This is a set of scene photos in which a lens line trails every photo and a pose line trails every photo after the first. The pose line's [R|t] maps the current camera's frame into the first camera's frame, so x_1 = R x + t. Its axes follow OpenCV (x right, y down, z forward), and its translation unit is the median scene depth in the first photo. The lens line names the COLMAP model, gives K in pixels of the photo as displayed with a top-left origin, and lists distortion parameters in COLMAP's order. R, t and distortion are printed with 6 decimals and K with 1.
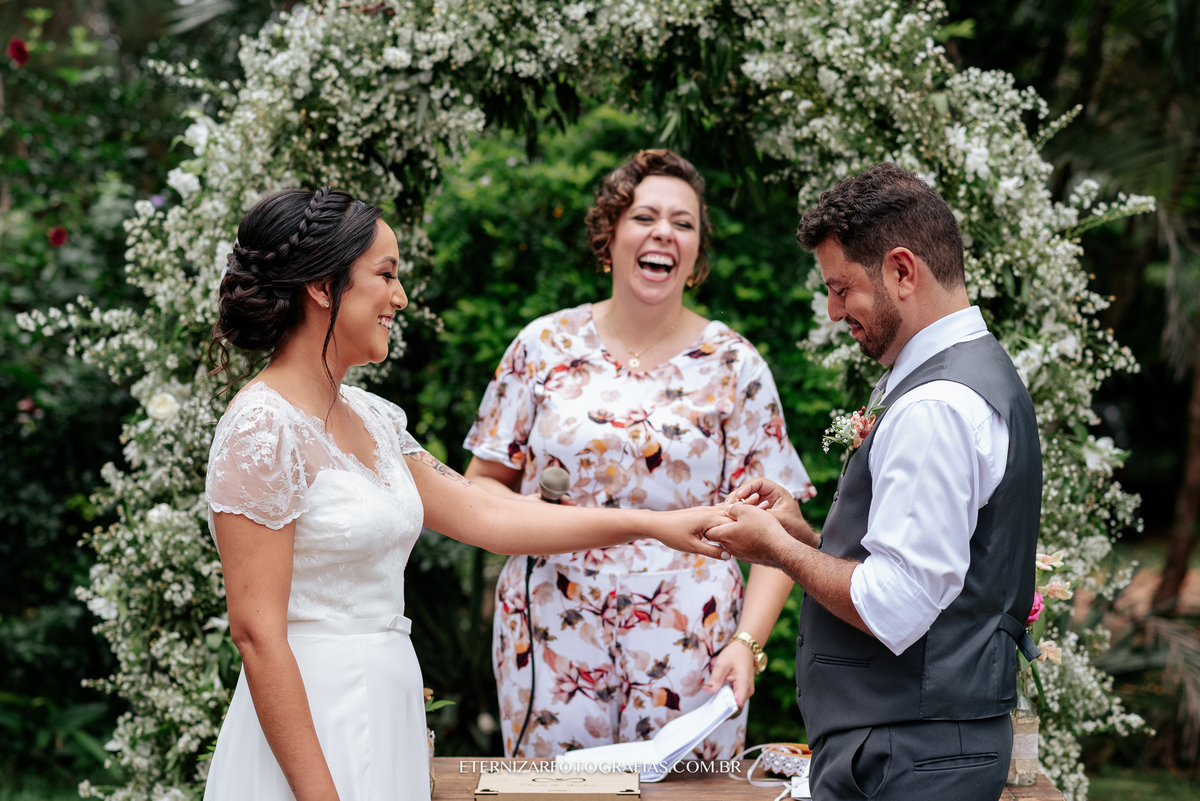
lens RADIAL K [[3092.5, 0, 594.8], [0, 3092.5, 396.0], [0, 0, 1]] dist [0.207277, 0.000000]
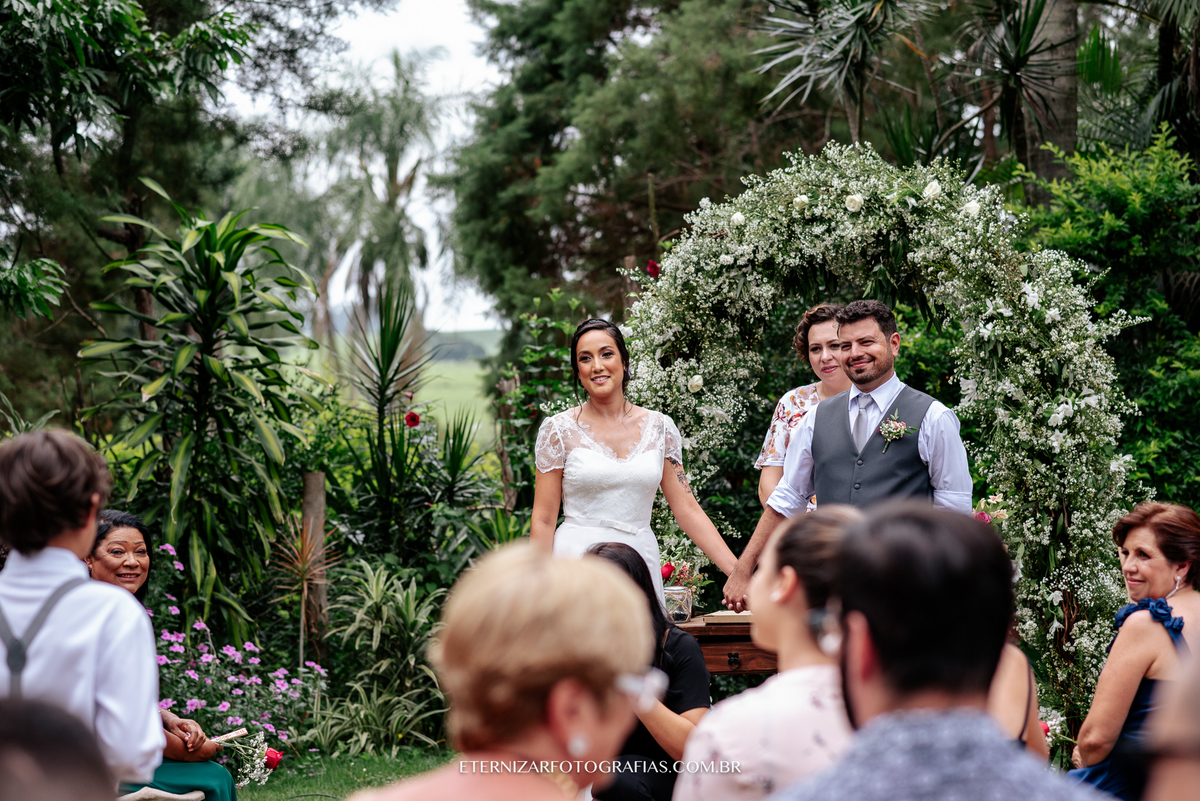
lens RADIAL K [[3092.5, 0, 591.6], [0, 3092.5, 395.3], [0, 0, 1]] dist [0.207277, 0.000000]
pose [[0.948205, -0.035388, -0.315681, 0.440224], [0.012834, 0.997232, -0.073241, 0.106935], [0.317399, 0.065396, 0.946034, -0.776306]]
